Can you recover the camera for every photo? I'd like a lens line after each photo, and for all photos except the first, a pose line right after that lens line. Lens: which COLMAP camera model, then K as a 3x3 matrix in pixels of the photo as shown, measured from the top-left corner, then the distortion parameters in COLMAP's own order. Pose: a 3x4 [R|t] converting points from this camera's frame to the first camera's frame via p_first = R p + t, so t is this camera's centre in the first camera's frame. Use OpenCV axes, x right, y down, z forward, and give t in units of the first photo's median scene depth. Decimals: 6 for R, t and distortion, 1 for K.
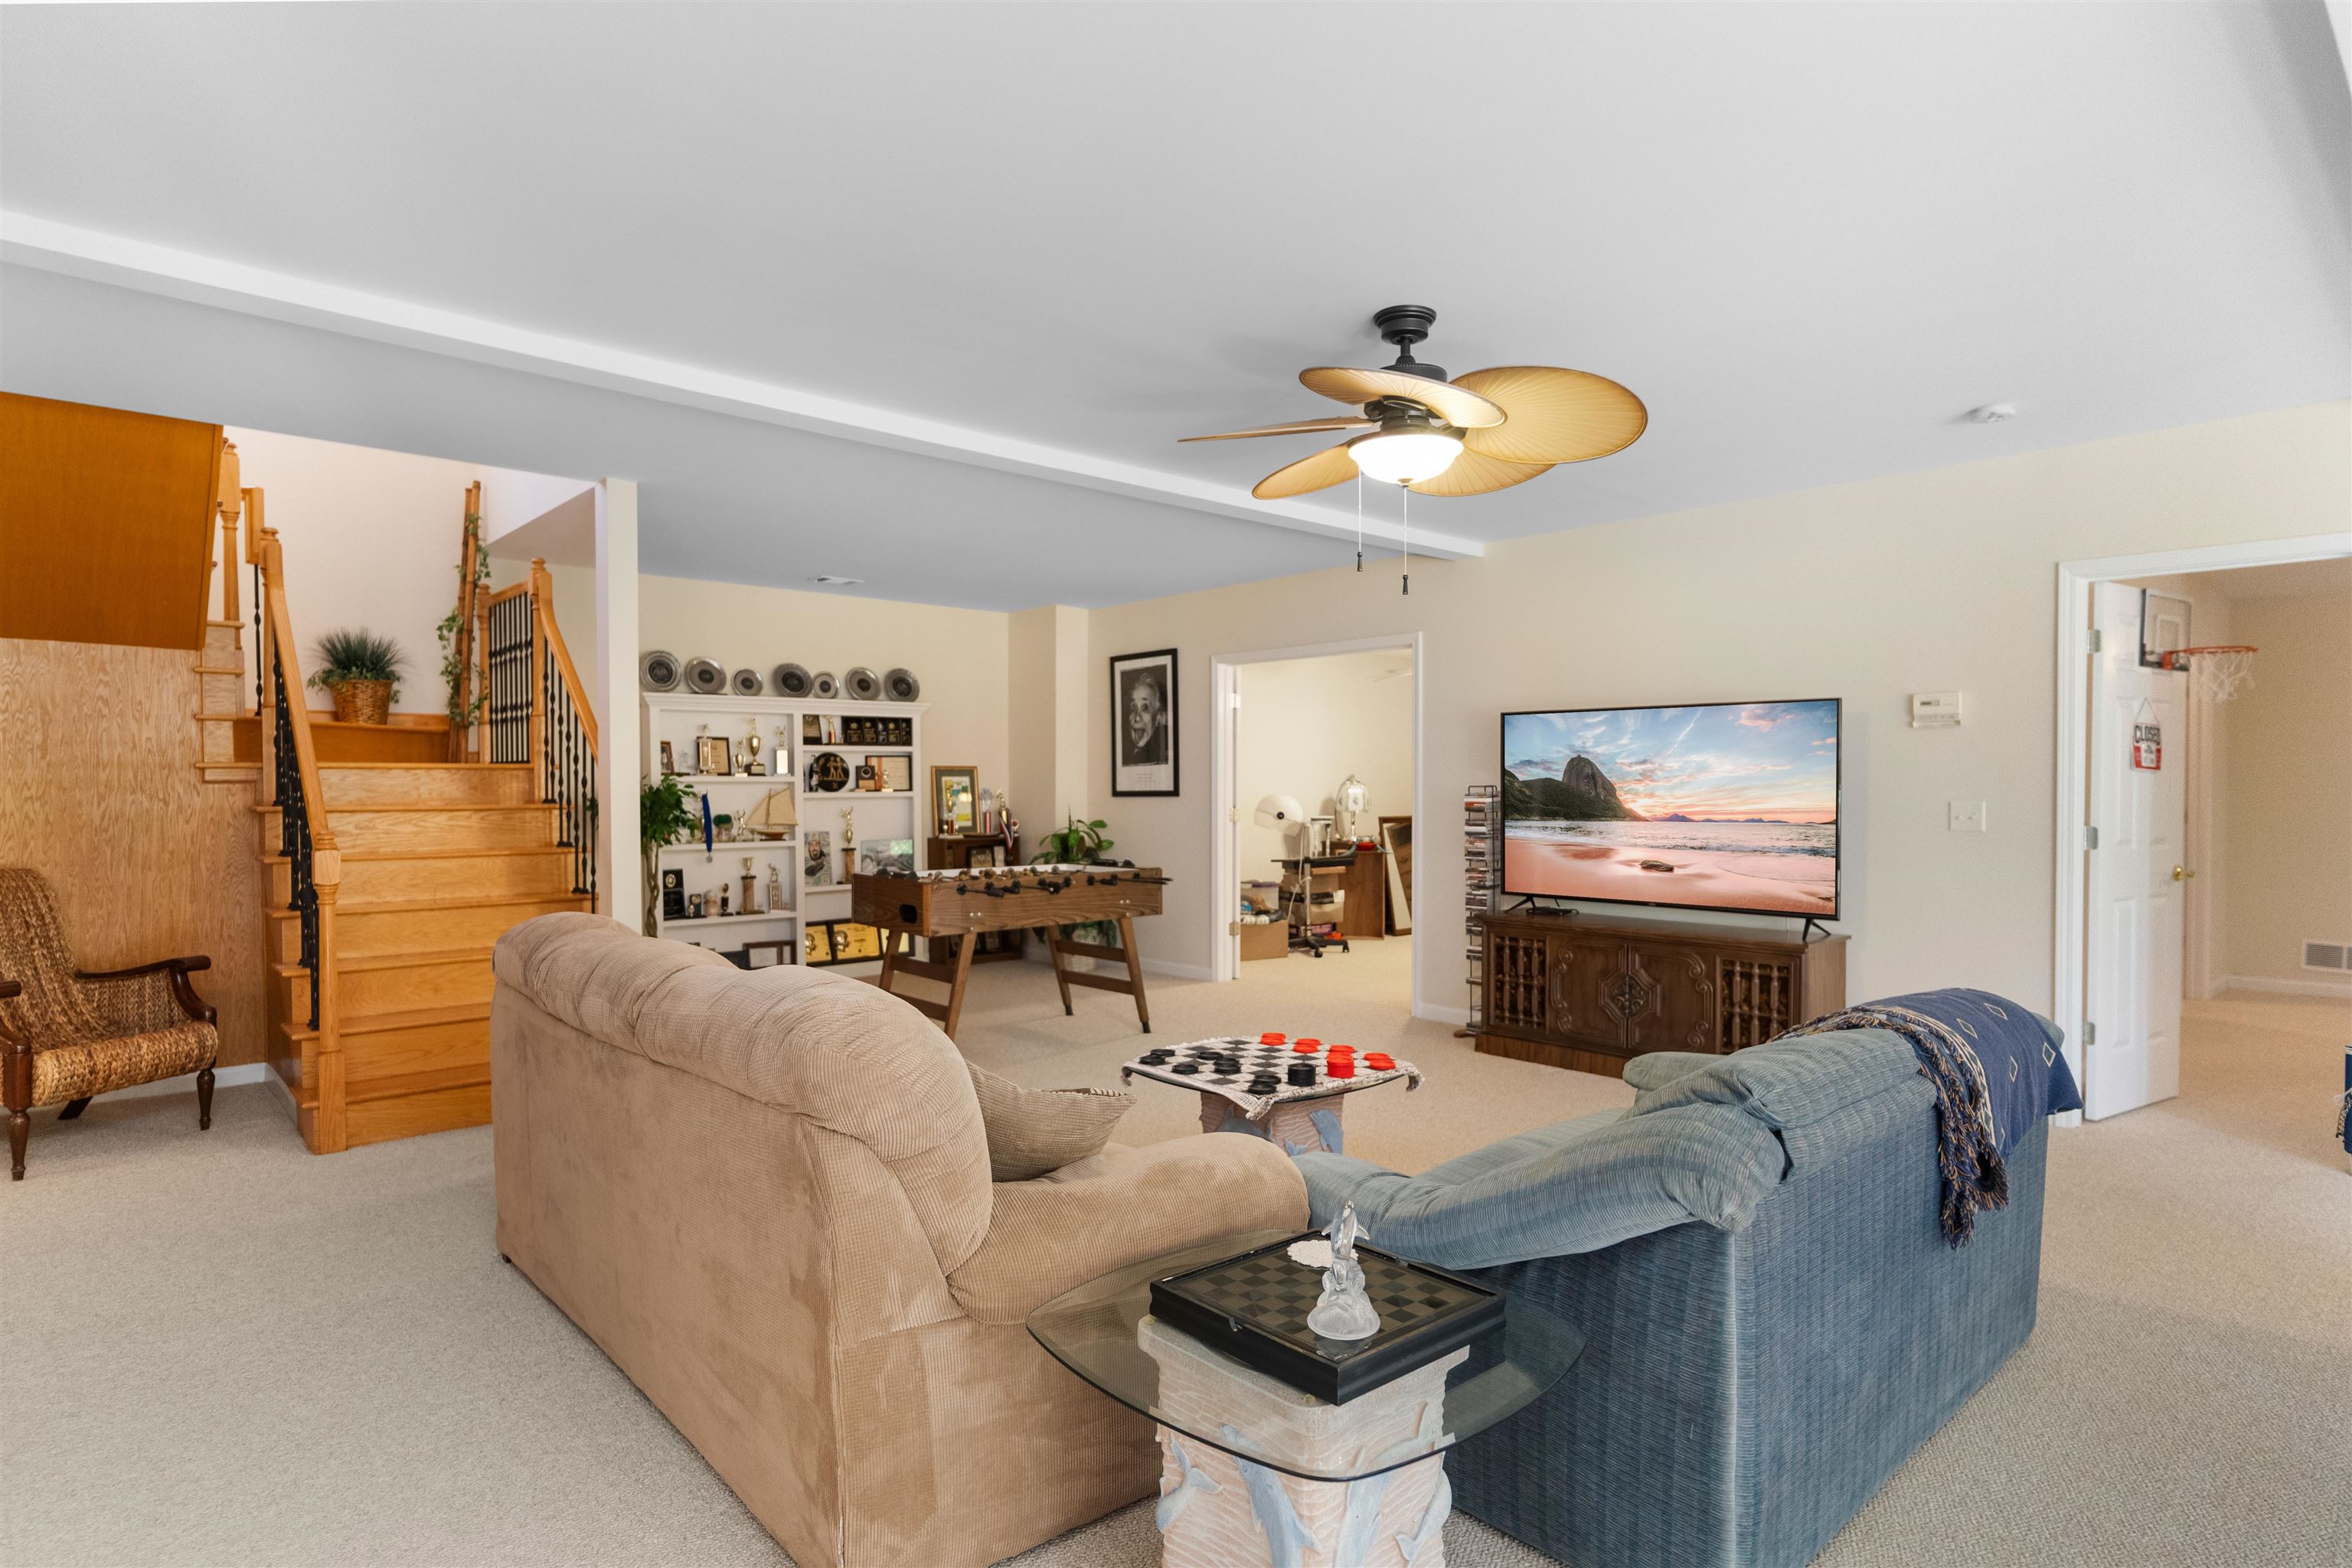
lens RADIAL K [[1266.6, 0, 1176.0], [0, 1266.6, 784.0], [0, 0, 1]] dist [0.000902, 0.000047]
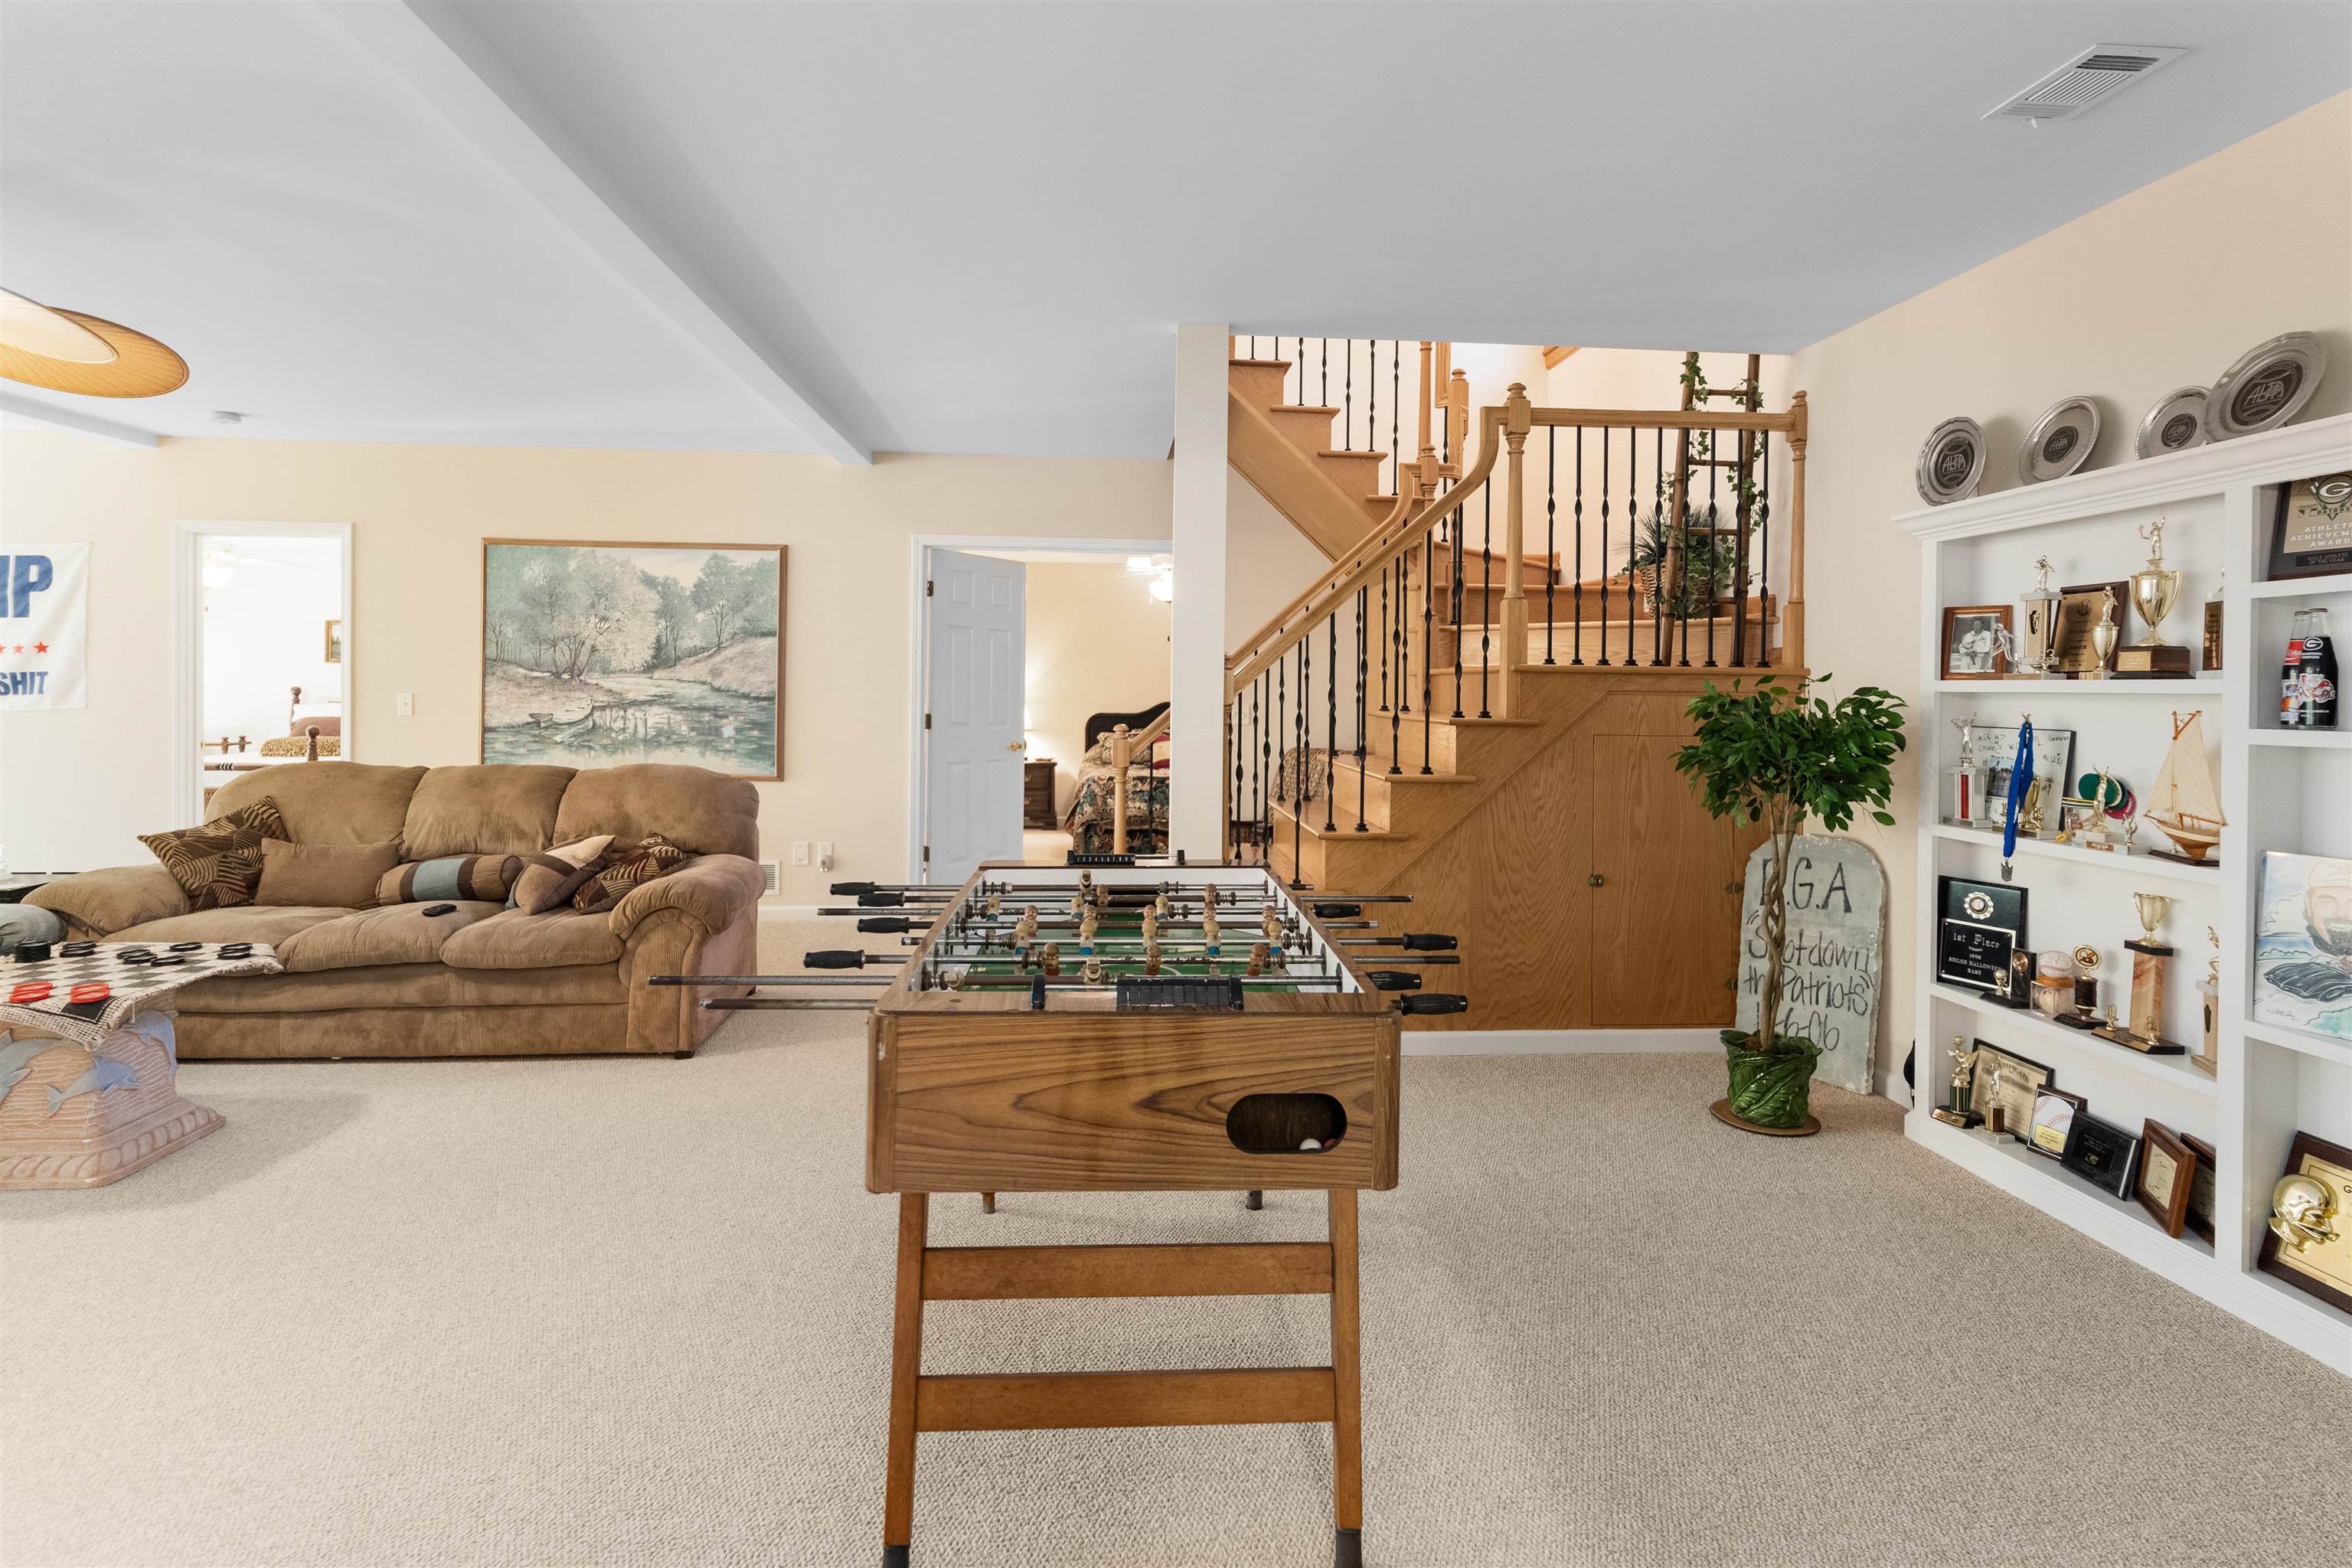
lens RADIAL K [[1166.5, 0, 1170.7], [0, 1166.5, 674.9], [0, 0, 1]] dist [-0.000579, -0.000066]
pose [[-0.612467, -0.016428, -0.790326, 0.110271], [-0.015933, 0.999837, -0.008435, 0.000524], [0.790336, 0.007426, -0.612629, 0.945113]]
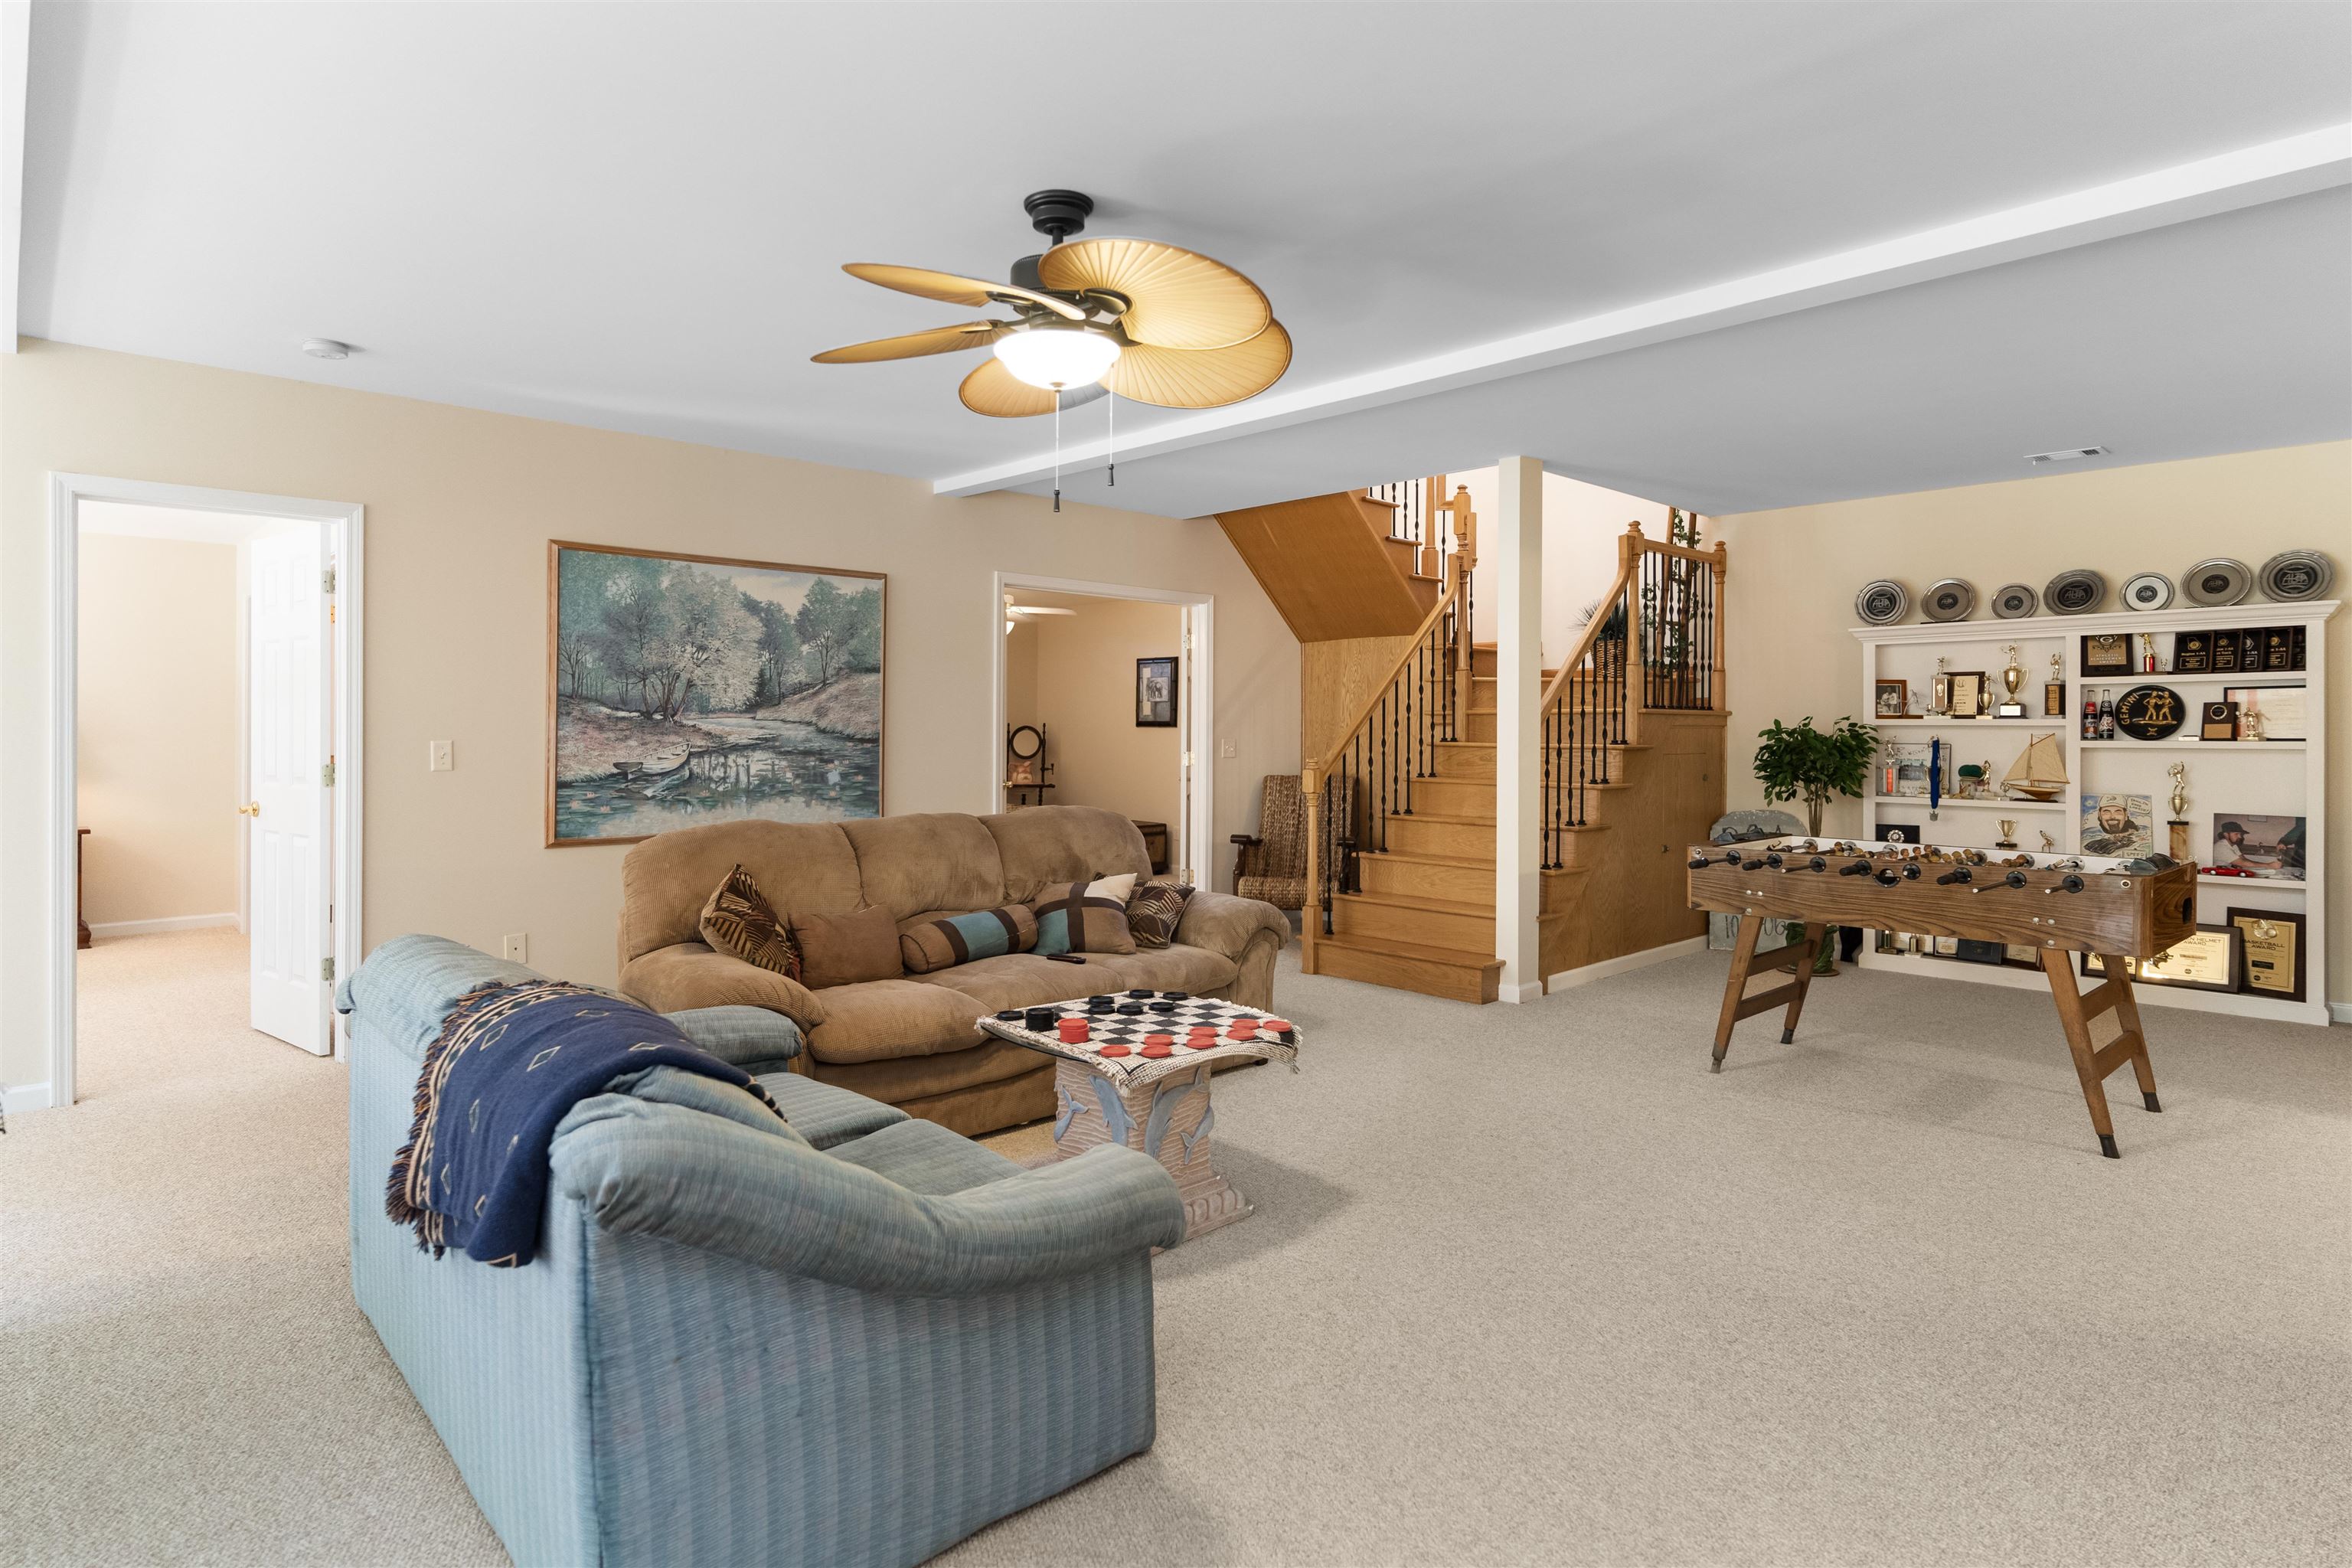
lens RADIAL K [[1252.9, 0, 1179.9], [0, 1252.9, 725.1], [0, 0, 1]] dist [-0.001209, -0.000167]
pose [[0.027171, -0.002133, -0.999629, 0.422750], [-0.009491, 0.999952, -0.002392, 0.004678], [0.999586, 0.009553, 0.027149, 0.439386]]
